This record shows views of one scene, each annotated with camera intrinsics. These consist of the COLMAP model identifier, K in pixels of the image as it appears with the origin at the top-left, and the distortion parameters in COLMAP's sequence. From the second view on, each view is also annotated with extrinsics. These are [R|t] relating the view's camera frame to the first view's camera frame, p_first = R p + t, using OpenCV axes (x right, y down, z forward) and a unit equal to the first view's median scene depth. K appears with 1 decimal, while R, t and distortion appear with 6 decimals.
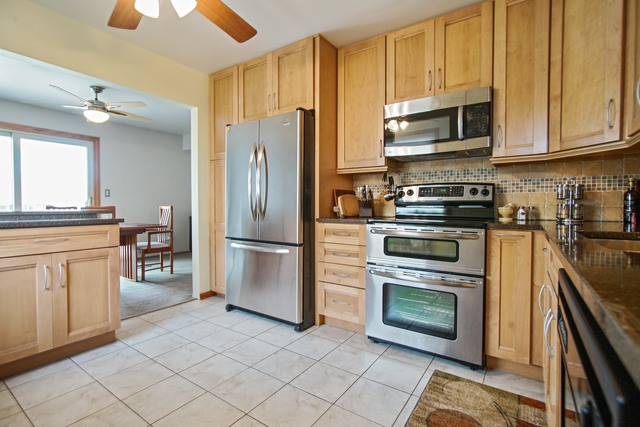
lens RADIAL K [[303.1, 0, 320.0], [0, 303.1, 213.5], [0, 0, 1]] dist [-0.000686, 0.000132]
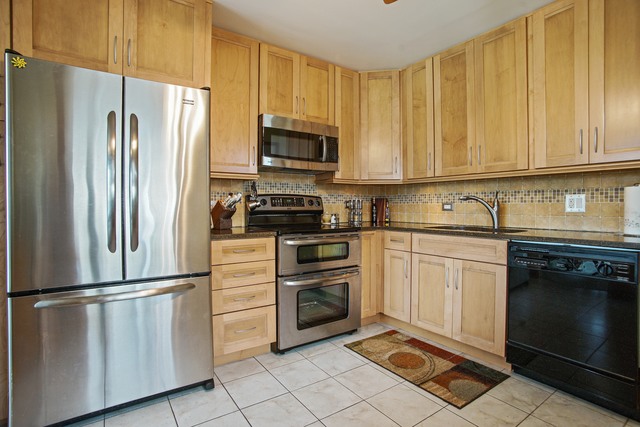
lens RADIAL K [[321.2, 0, 320.0], [0, 321.2, 213.5], [0, 0, 1]] dist [-0.058733, 0.000492]
pose [[0.361405, -0.022991, 0.932126, -0.745936], [0.029830, 0.999469, 0.013086, -0.046163], [-0.931932, 0.023076, 0.361899, 0.508617]]
